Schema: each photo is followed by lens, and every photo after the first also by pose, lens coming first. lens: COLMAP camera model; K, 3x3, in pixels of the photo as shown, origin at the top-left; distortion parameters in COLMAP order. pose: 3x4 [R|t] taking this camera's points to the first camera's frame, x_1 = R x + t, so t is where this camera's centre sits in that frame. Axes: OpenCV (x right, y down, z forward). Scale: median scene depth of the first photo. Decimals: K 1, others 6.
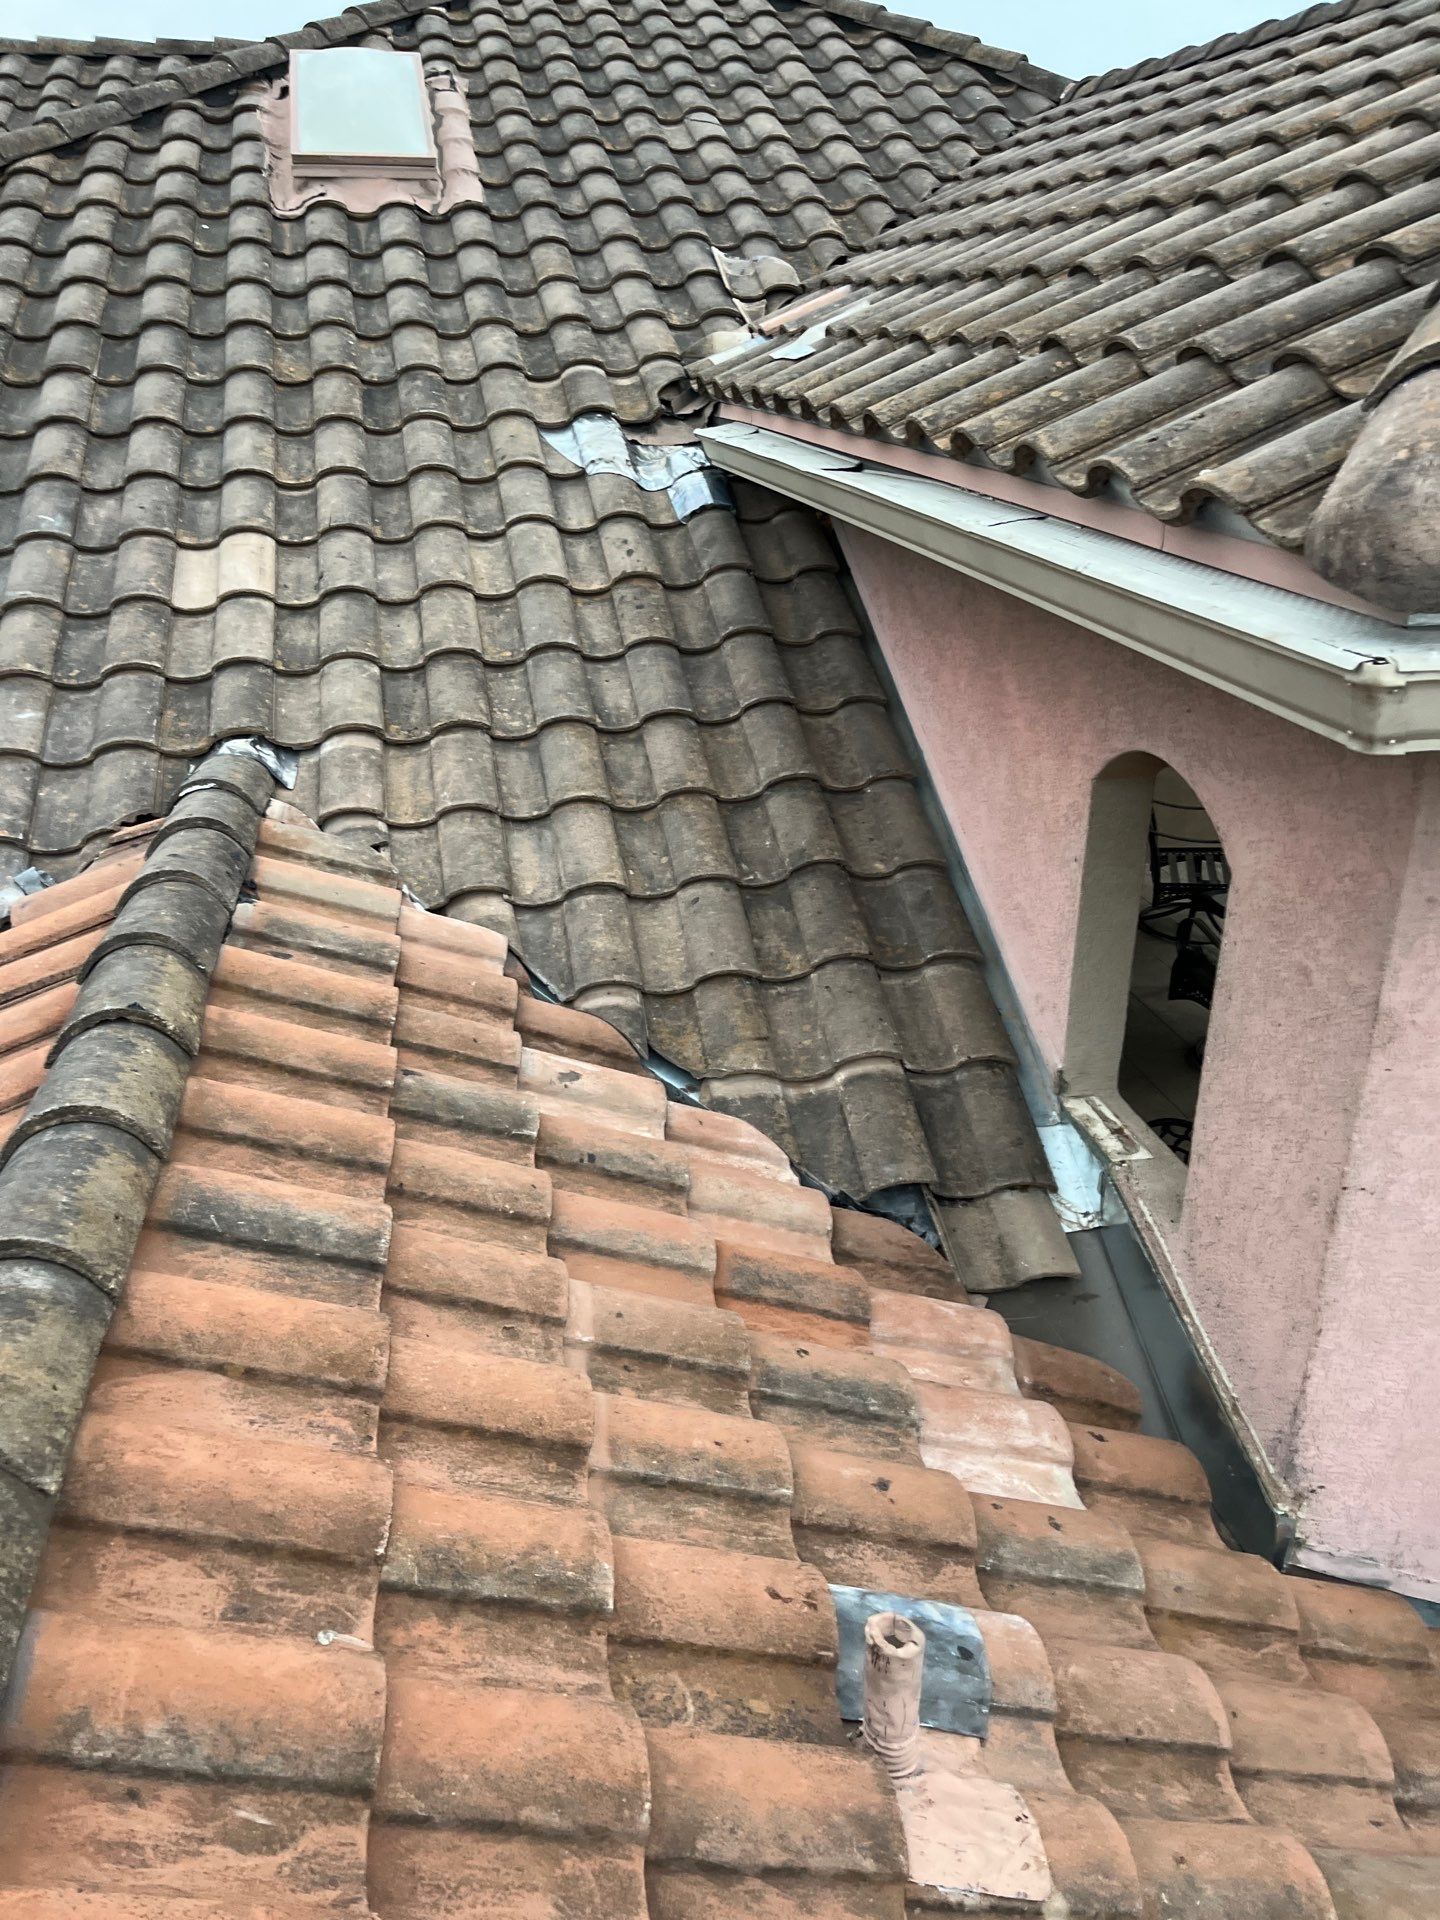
lens RADIAL K [[1468.4, 0, 711.0], [0, 1468.4, 955.9], [0, 0, 1]] dist [0.058890, -0.088339]
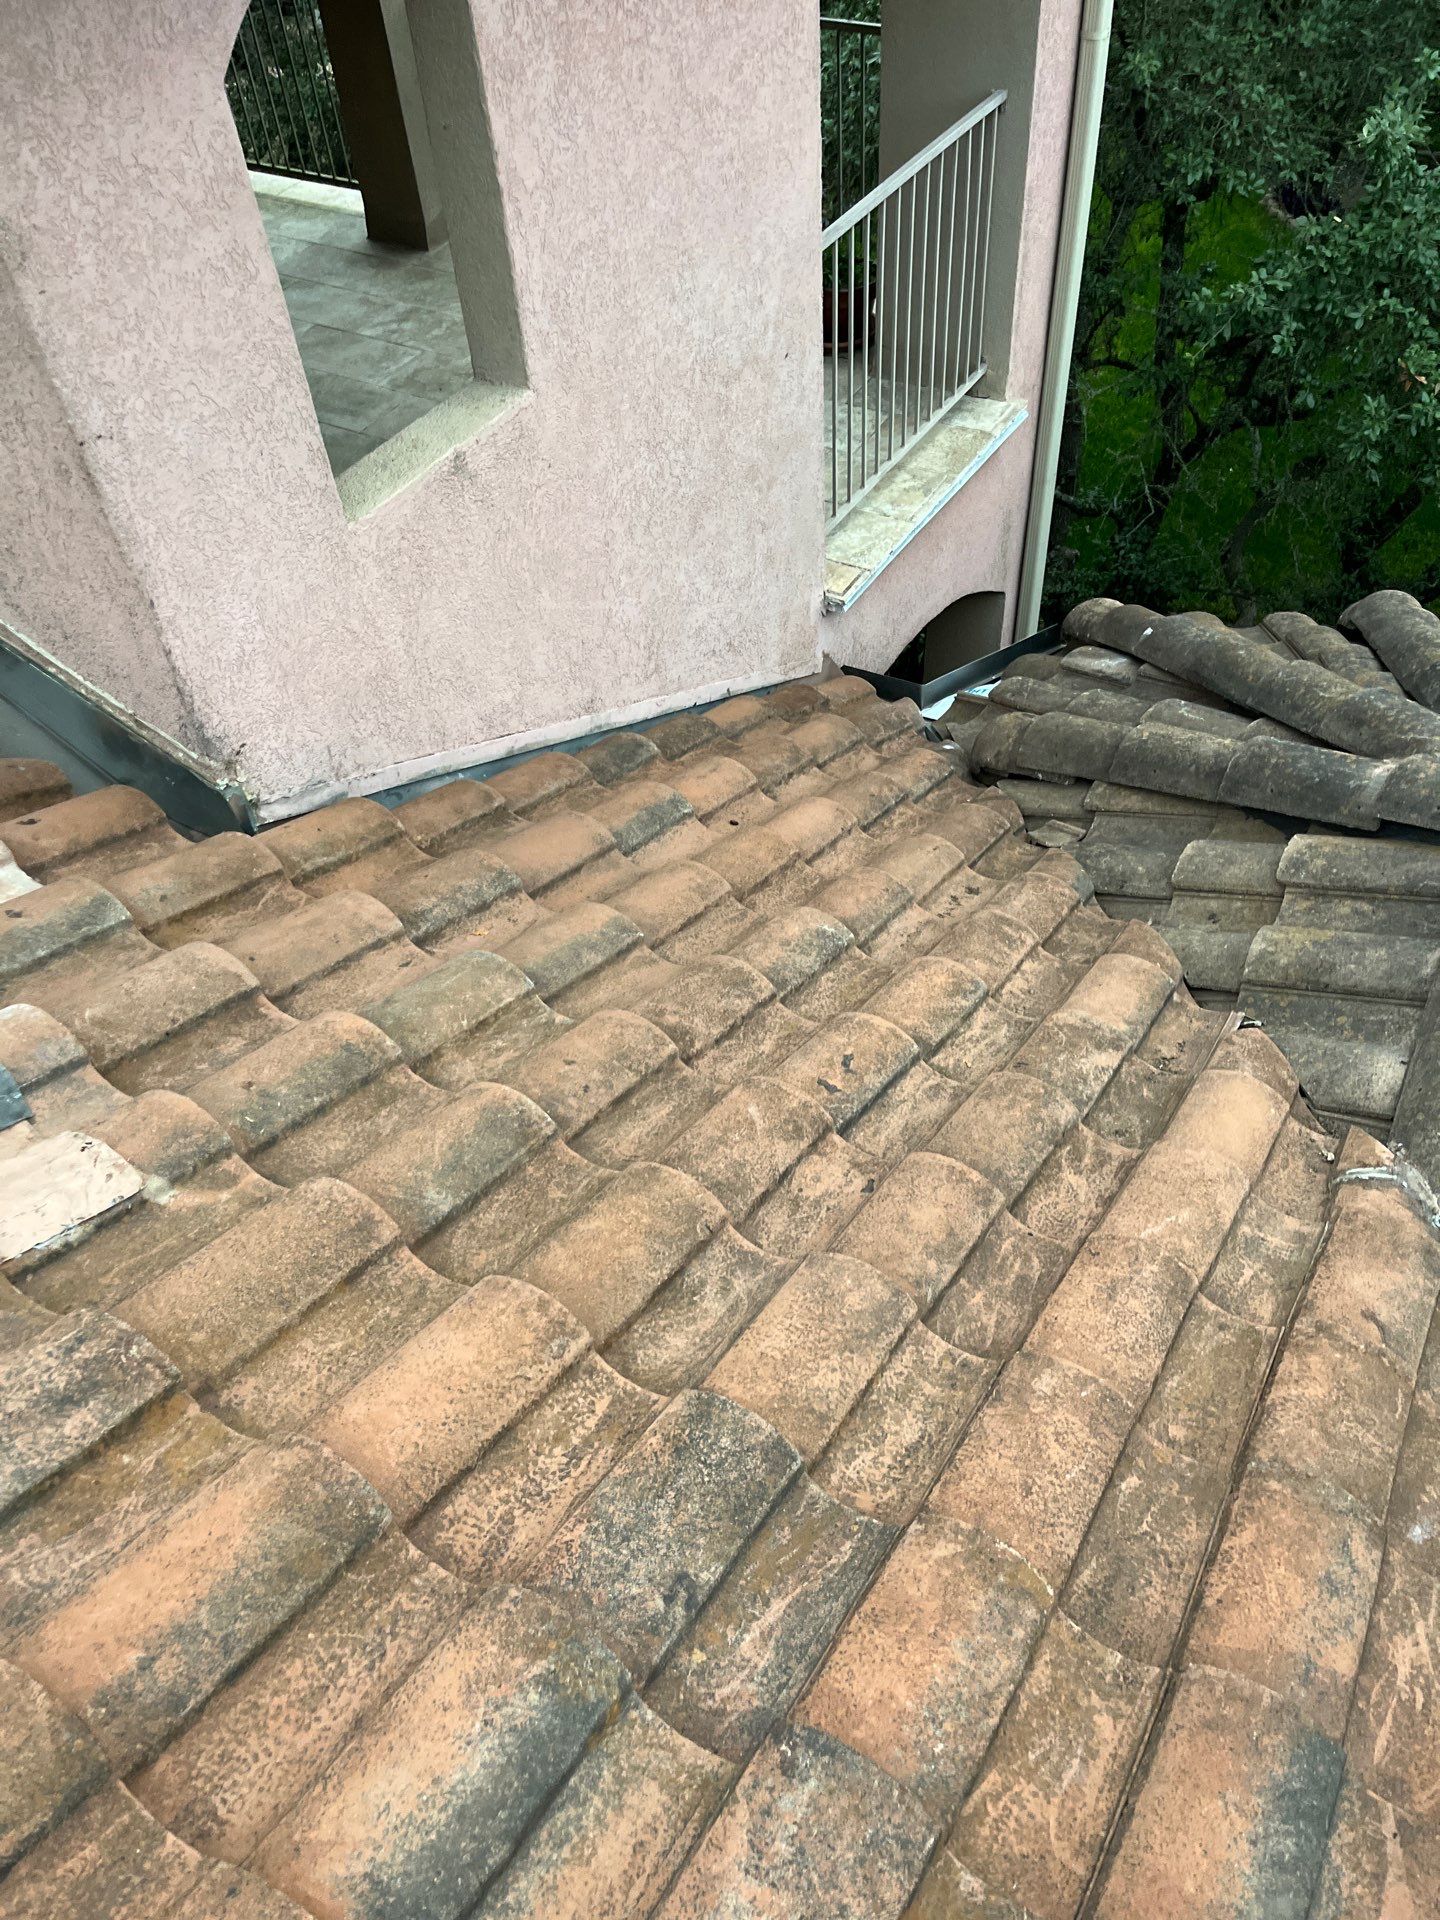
lens RADIAL K [[1468.4, 0, 723.2], [0, 1468.4, 967.7], [0, 0, 1]] dist [0.058890, -0.088339]
pose [[0.669533, -0.579334, 0.464864, 0.067191], [0.348375, 0.797657, 0.492319, 0.091416], [-0.656019, -0.167676, 0.735883, -0.004134]]
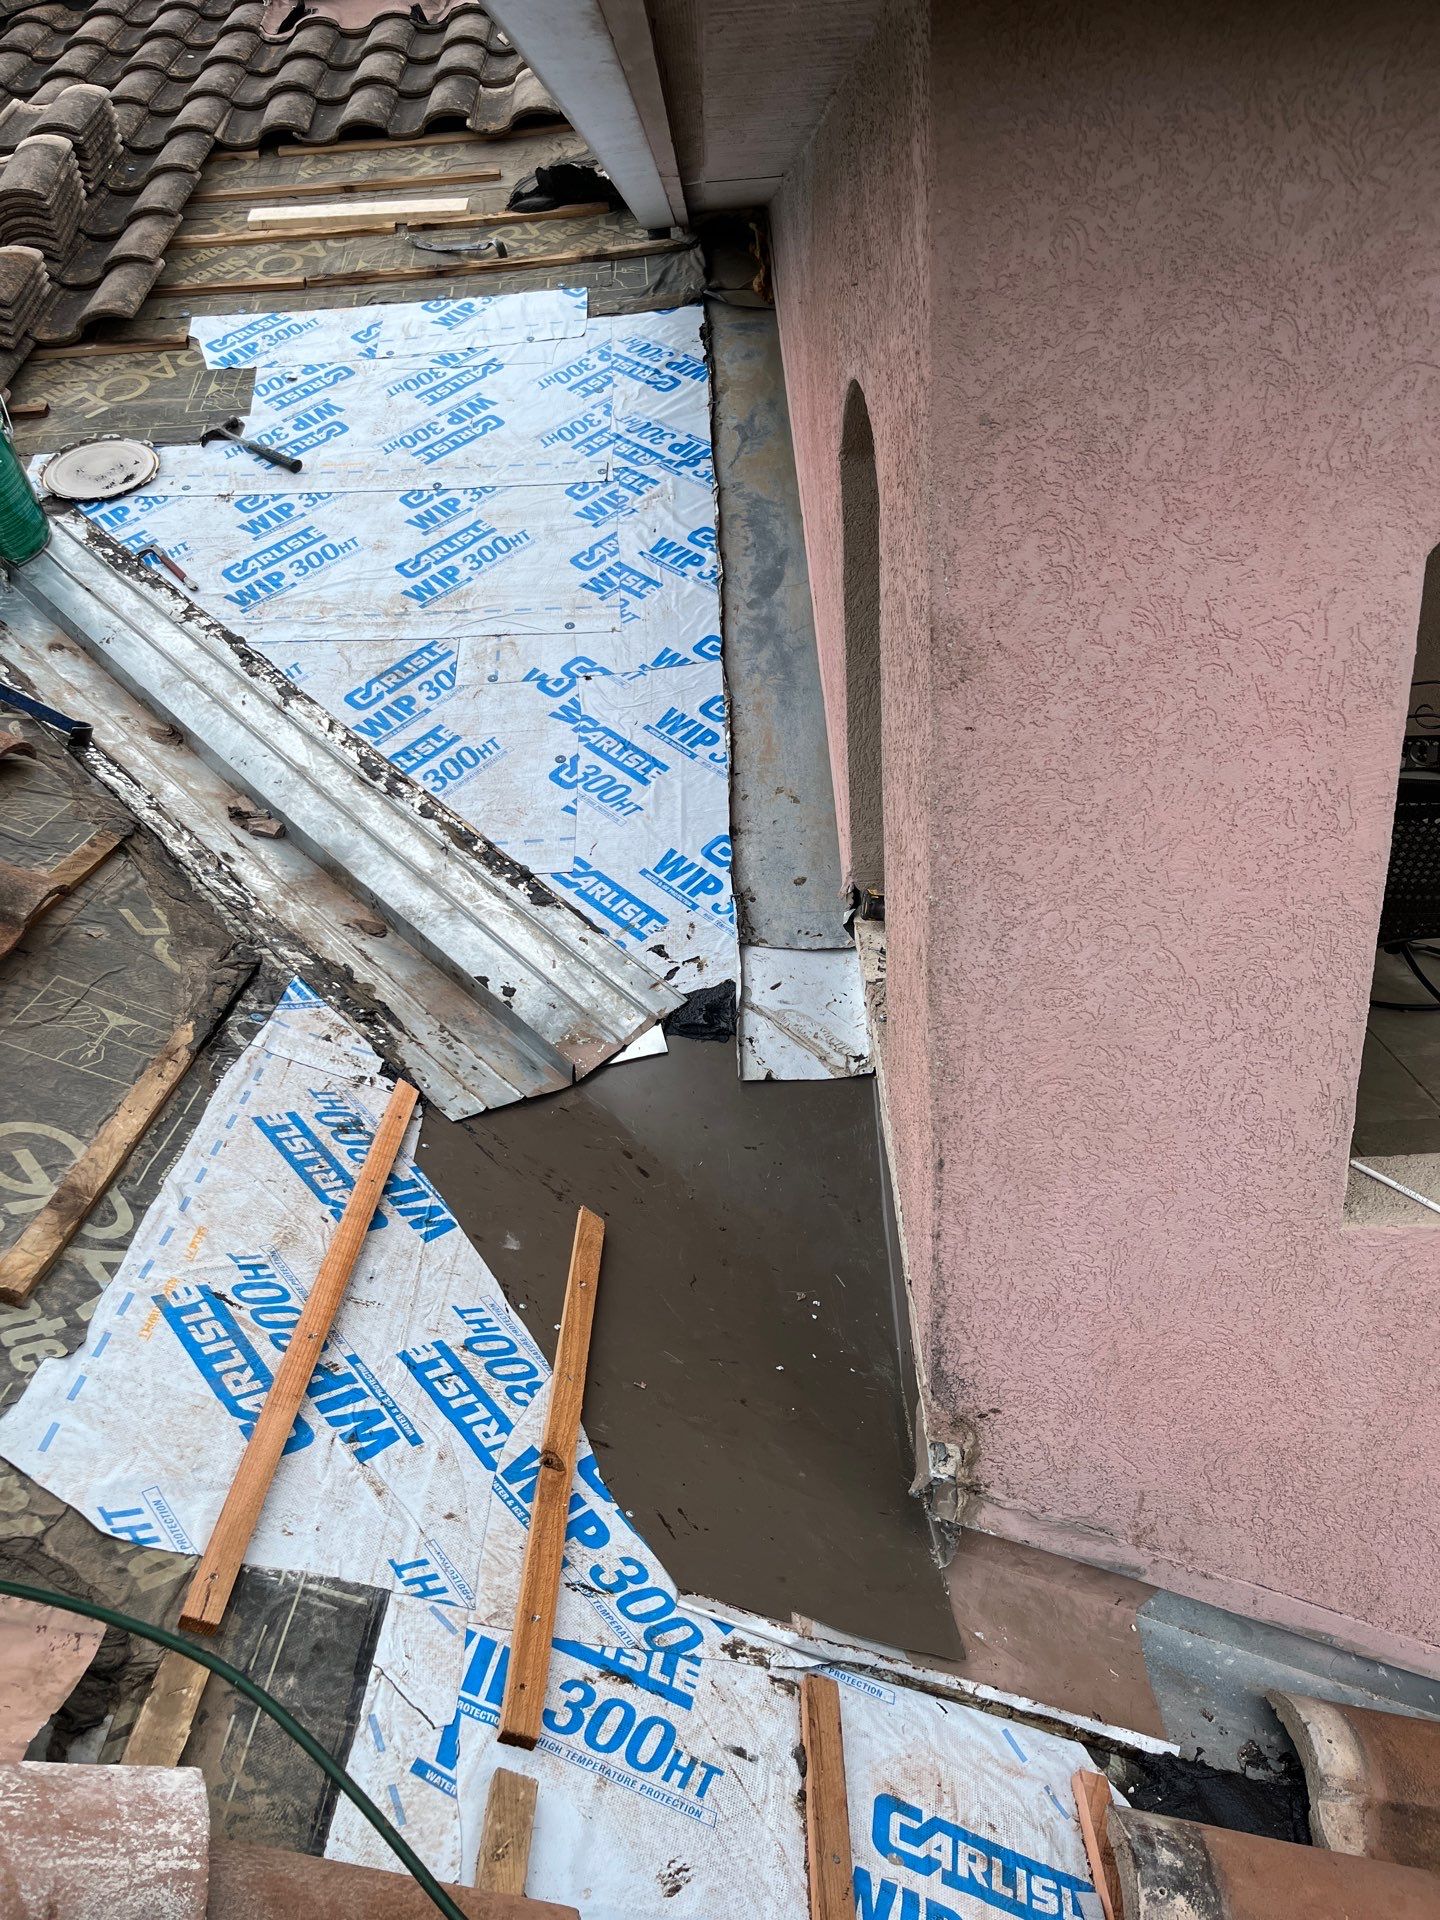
lens RADIAL K [[1468.4, 0, 725.3], [0, 1468.4, 956.9], [0, 0, 1]] dist [0.058890, -0.088339]
pose [[0.981392, 0.019117, -0.191062, 0.415457], [-0.017495, 0.999795, 0.010172, 0.147474], [0.191217, -0.006640, 0.981525, 0.318158]]
